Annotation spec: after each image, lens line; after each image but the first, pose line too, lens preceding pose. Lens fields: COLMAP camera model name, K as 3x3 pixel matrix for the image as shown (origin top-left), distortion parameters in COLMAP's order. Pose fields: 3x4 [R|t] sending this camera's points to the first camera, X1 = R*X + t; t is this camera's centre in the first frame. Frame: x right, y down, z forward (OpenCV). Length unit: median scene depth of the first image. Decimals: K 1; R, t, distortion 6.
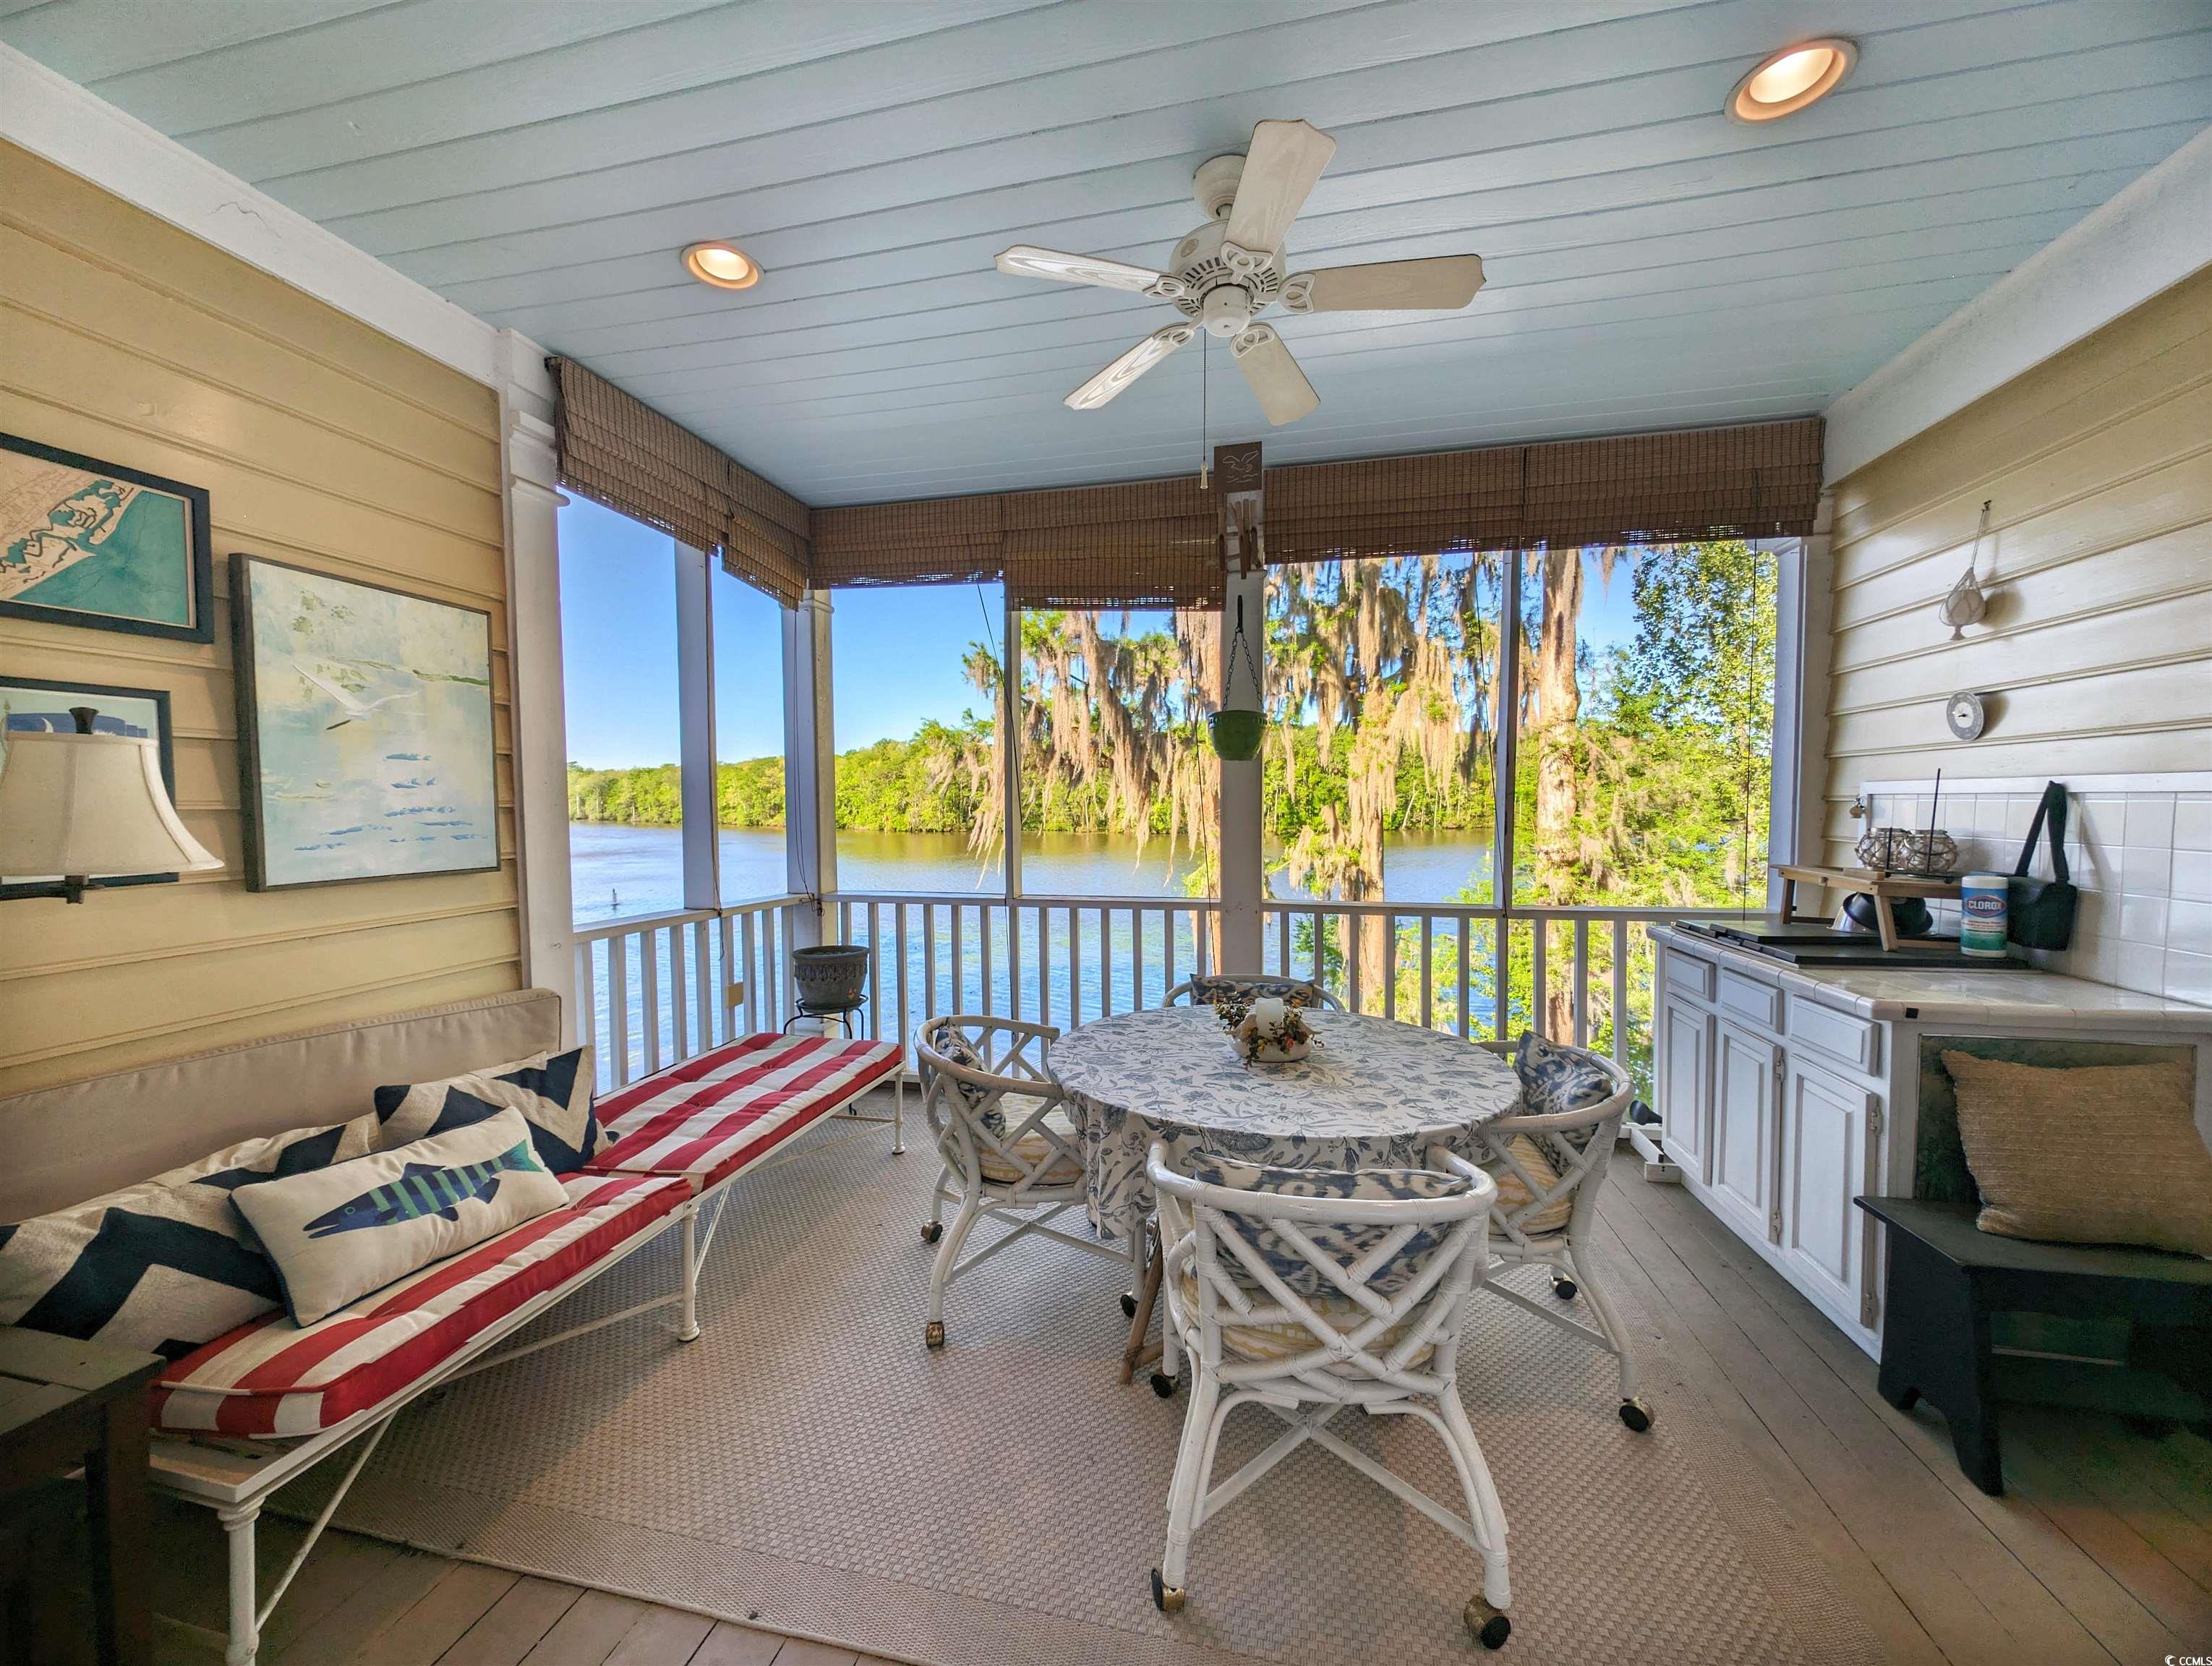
lens RADIAL K [[827.2, 0, 1101.2], [0, 827.2, 858.1], [0, 0, 1]] dist [-0.001206, -0.000216]
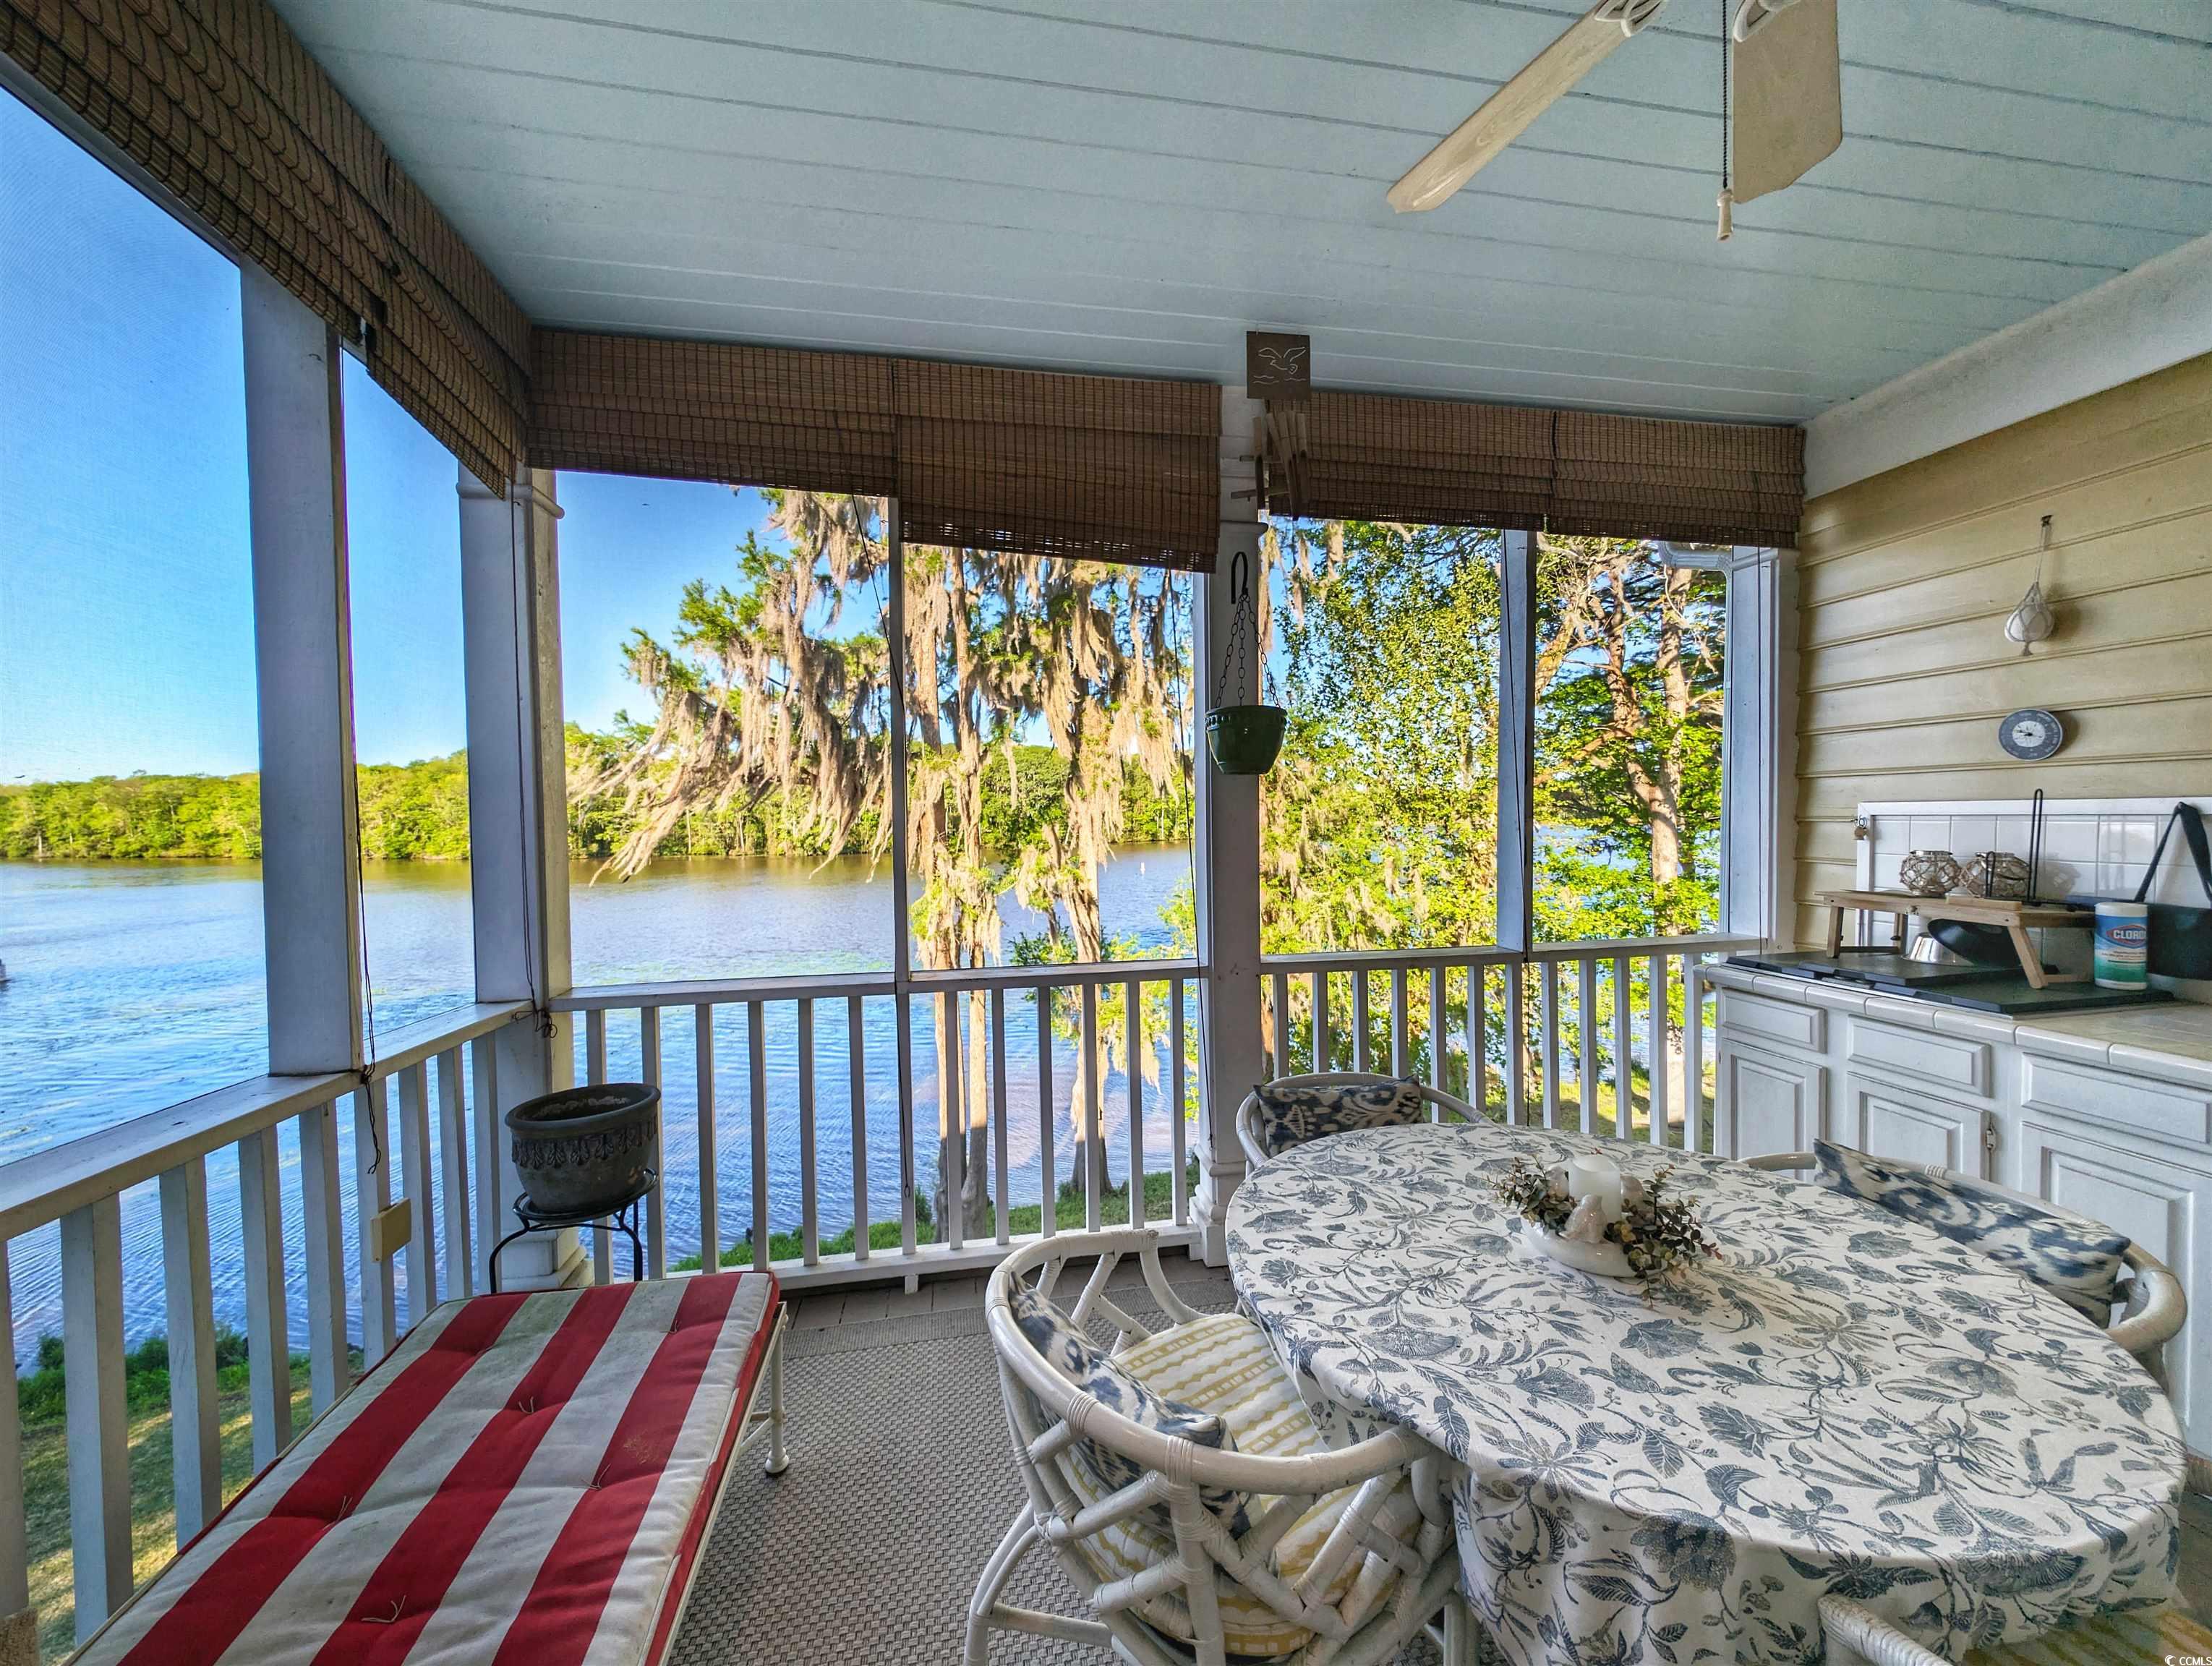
lens RADIAL K [[827.2, 0, 1101.2], [0, 827.2, 858.1], [0, 0, 1]] dist [-0.001206, -0.000216]
pose [[0.922429, -0.029016, 0.385076, -0.226014], [0.037233, 0.999210, -0.013896, -0.036847], [-0.384369, 0.027156, 0.922780, 0.354306]]
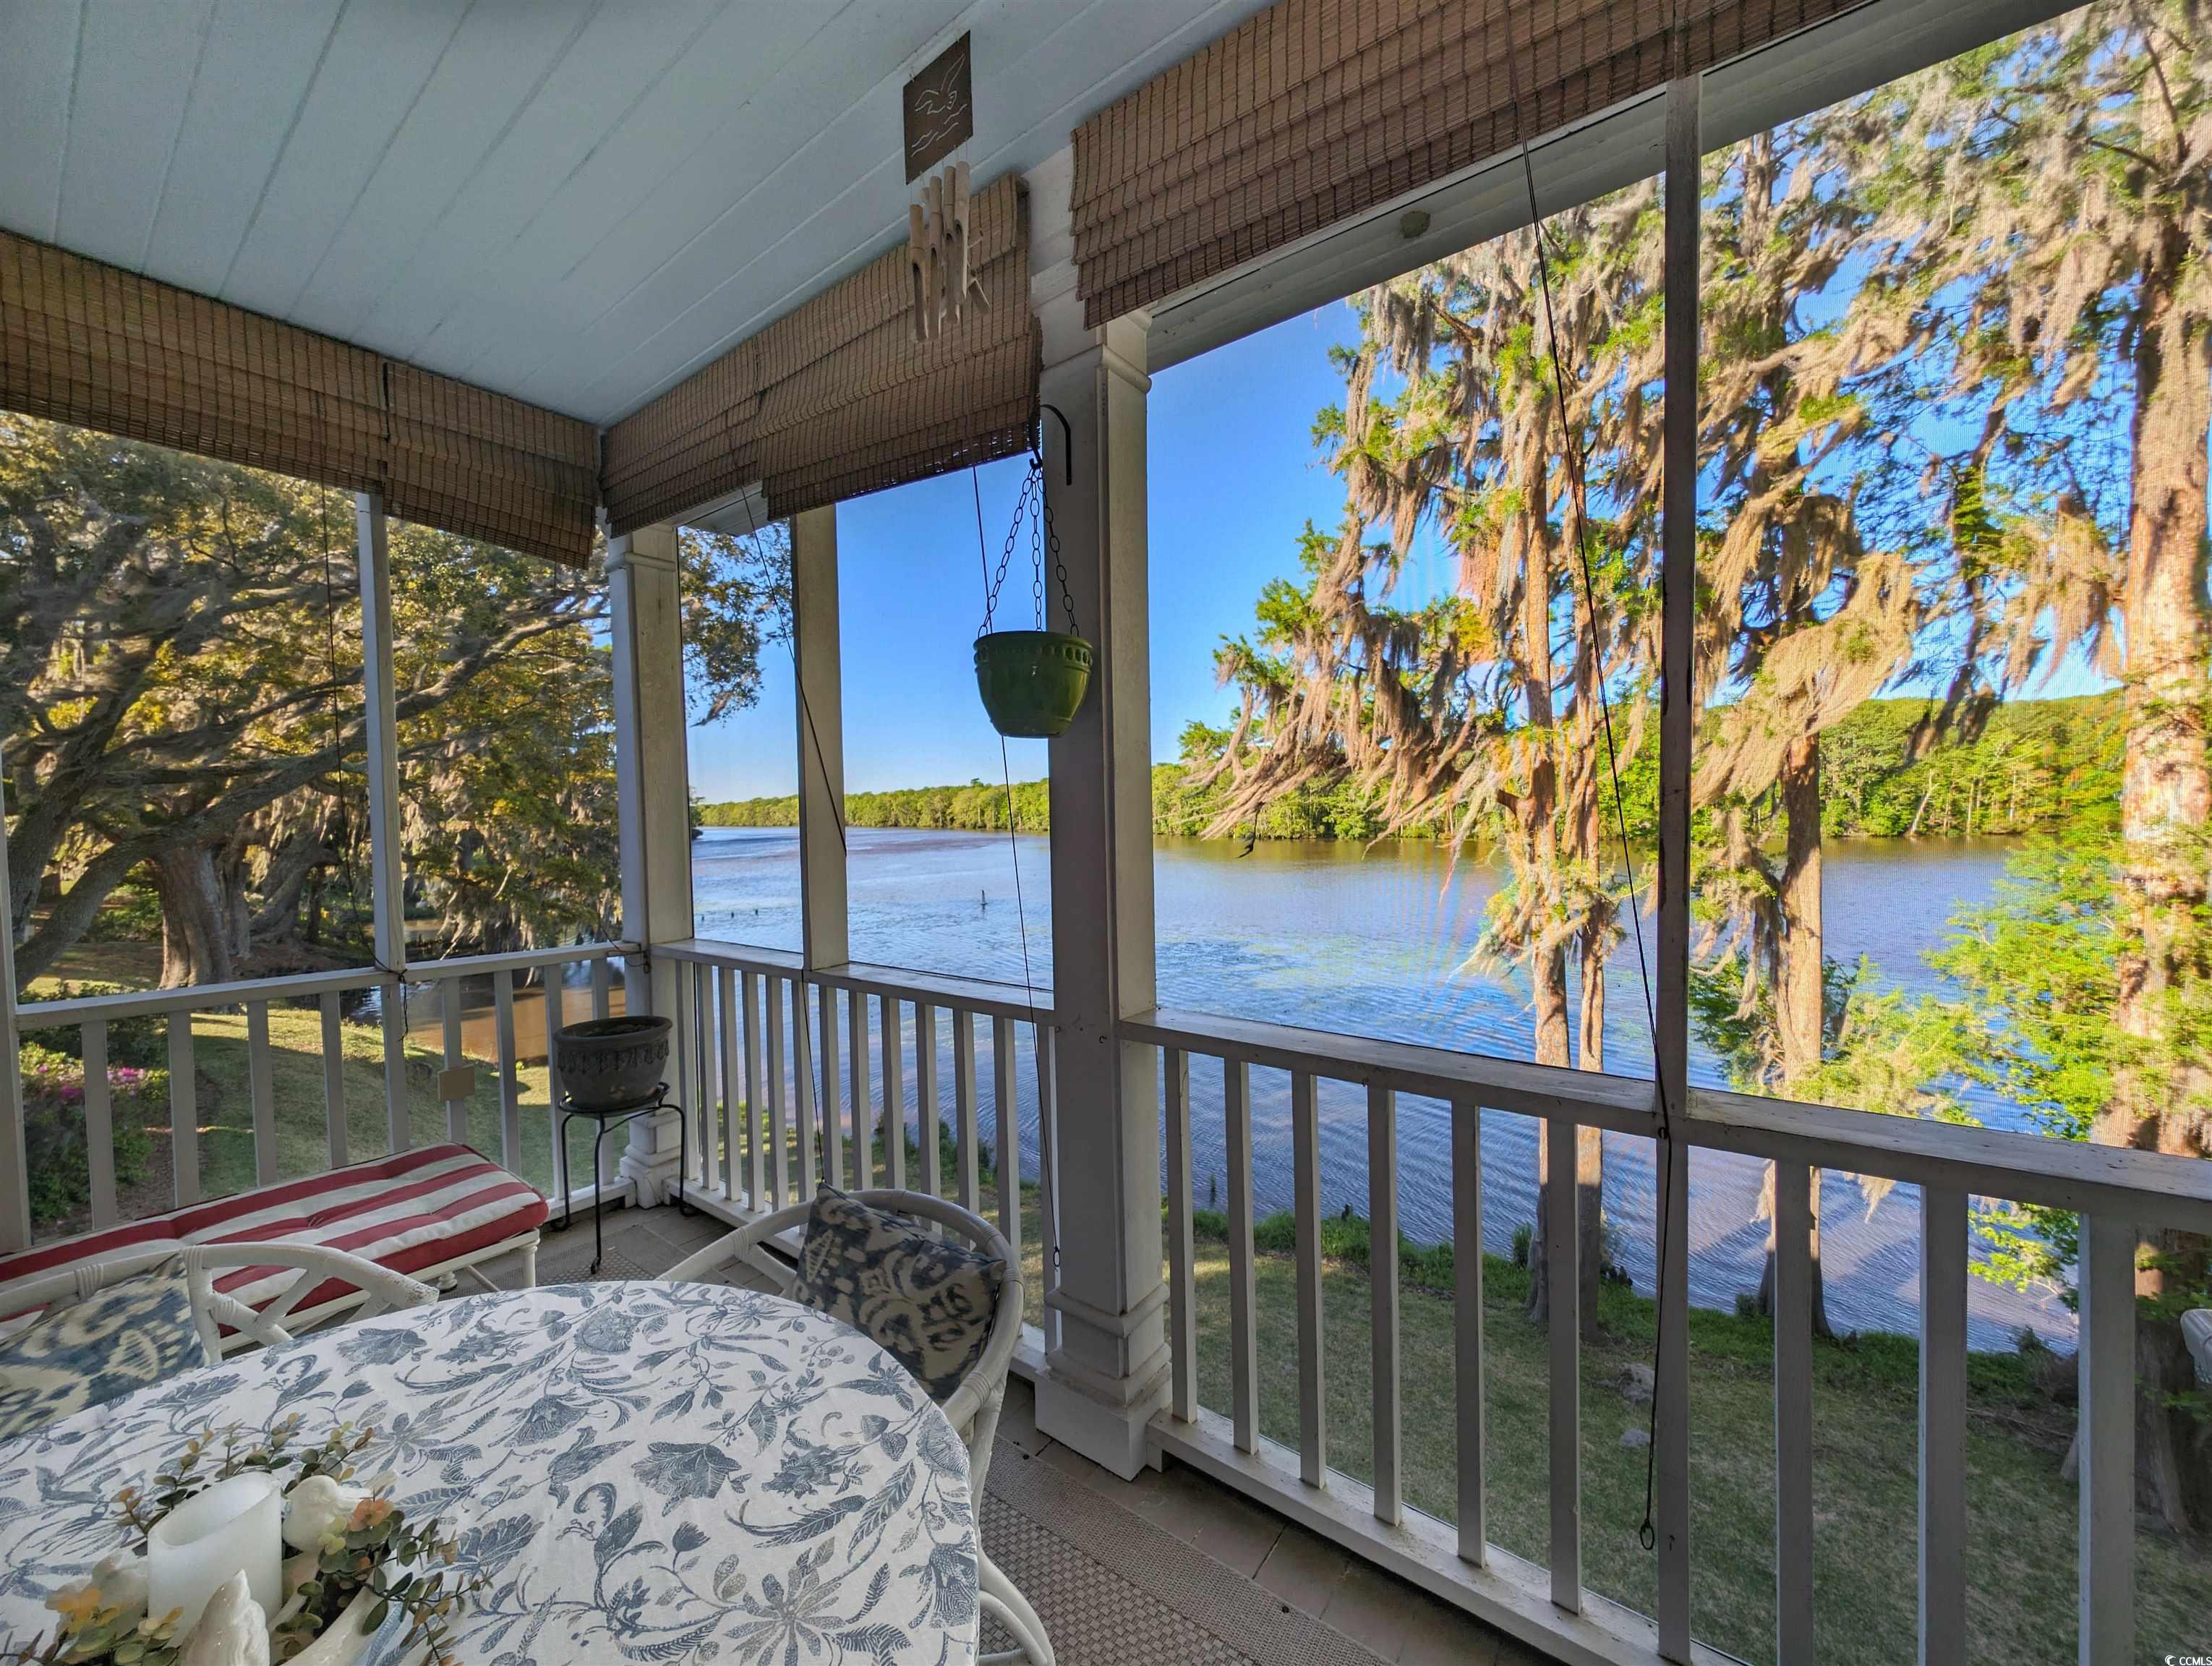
lens RADIAL K [[833.8, 0, 1100.0], [0, 833.8, 834.7], [0, 0, 1]] dist [0.014886, -0.004179]
pose [[0.912498, -0.001994, -0.409076, 0.385491], [-0.012811, 0.999358, -0.033447, -0.037593], [0.408880, 0.035761, 0.911887, 0.531114]]
